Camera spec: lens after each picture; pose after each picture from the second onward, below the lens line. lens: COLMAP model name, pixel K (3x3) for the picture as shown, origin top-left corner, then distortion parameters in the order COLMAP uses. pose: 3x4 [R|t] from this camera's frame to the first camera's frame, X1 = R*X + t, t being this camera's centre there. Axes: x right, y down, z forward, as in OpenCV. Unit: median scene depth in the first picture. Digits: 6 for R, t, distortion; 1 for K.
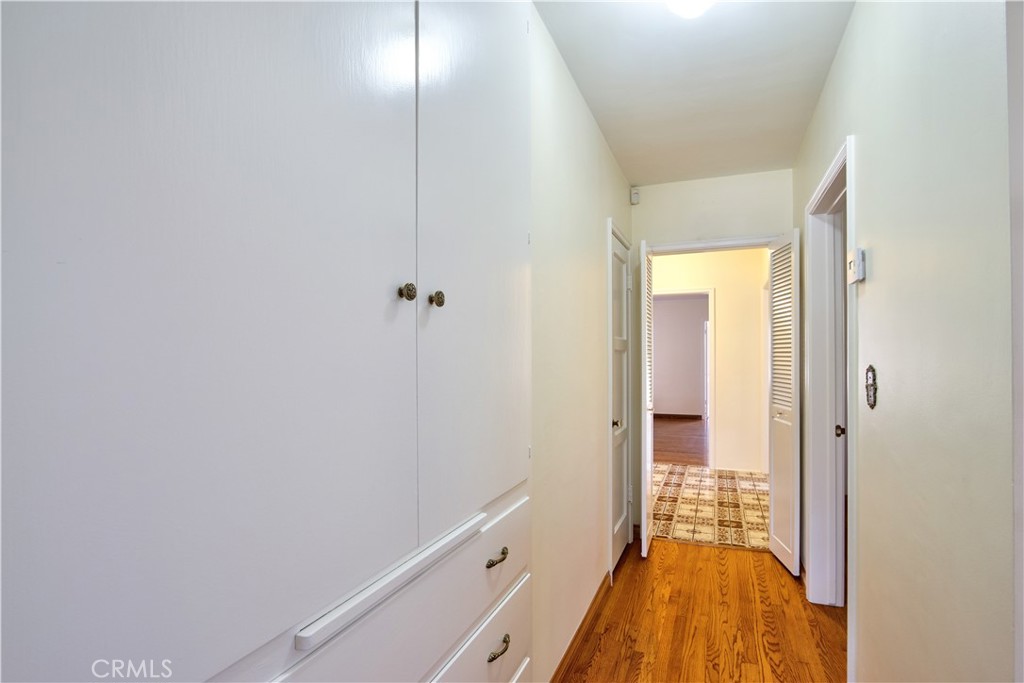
lens RADIAL K [[486.3, 0, 508.2], [0, 486.3, 344.7], [0, 0, 1]] dist [-0.008938, -0.000316]
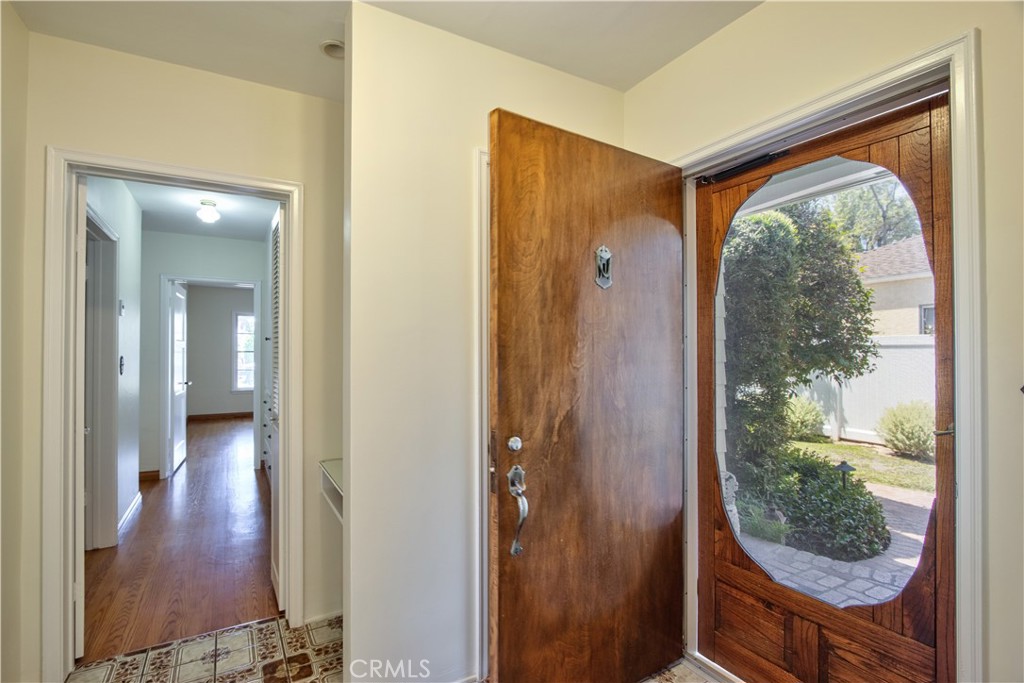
lens RADIAL K [[486.3, 0, 508.2], [0, 486.3, 344.7], [0, 0, 1]] dist [-0.008938, -0.000316]
pose [[-0.598397, -0.010897, -0.801126, 0.851415], [0.023726, 0.999228, -0.031314, 0.061624], [0.800848, -0.037745, -0.597677, 2.181515]]
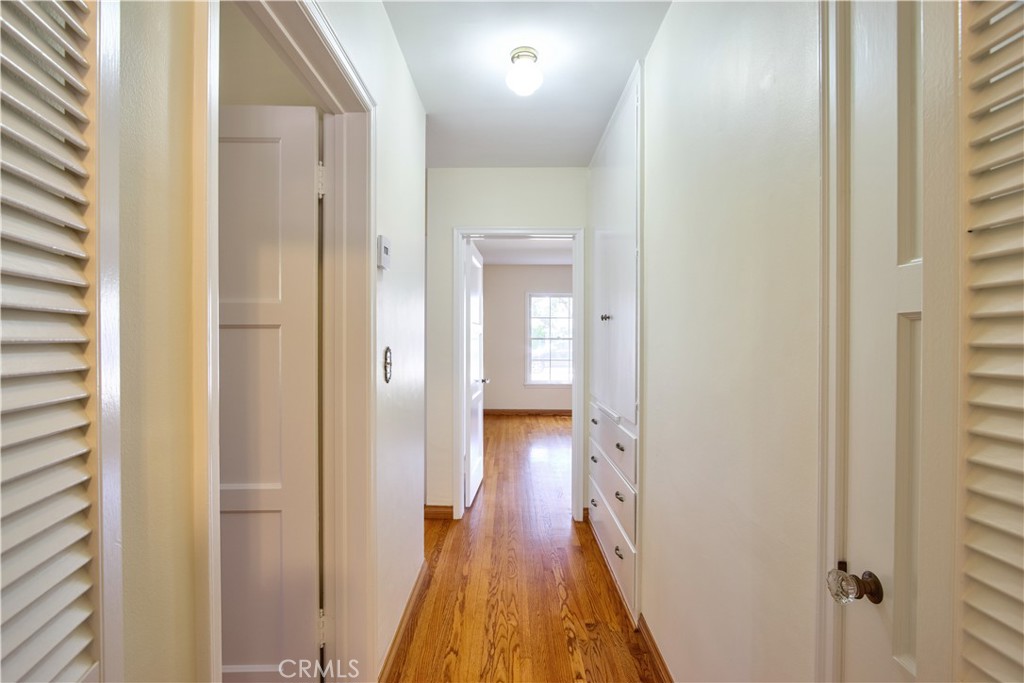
lens RADIAL K [[486.3, 0, 508.2], [0, 486.3, 344.7], [0, 0, 1]] dist [-0.008938, -0.000316]
pose [[-0.919549, 0.000414, -0.392976, 0.545700], [0.006214, 0.999890, -0.013487, 0.033022], [0.392927, -0.014844, -0.919450, 1.275500]]
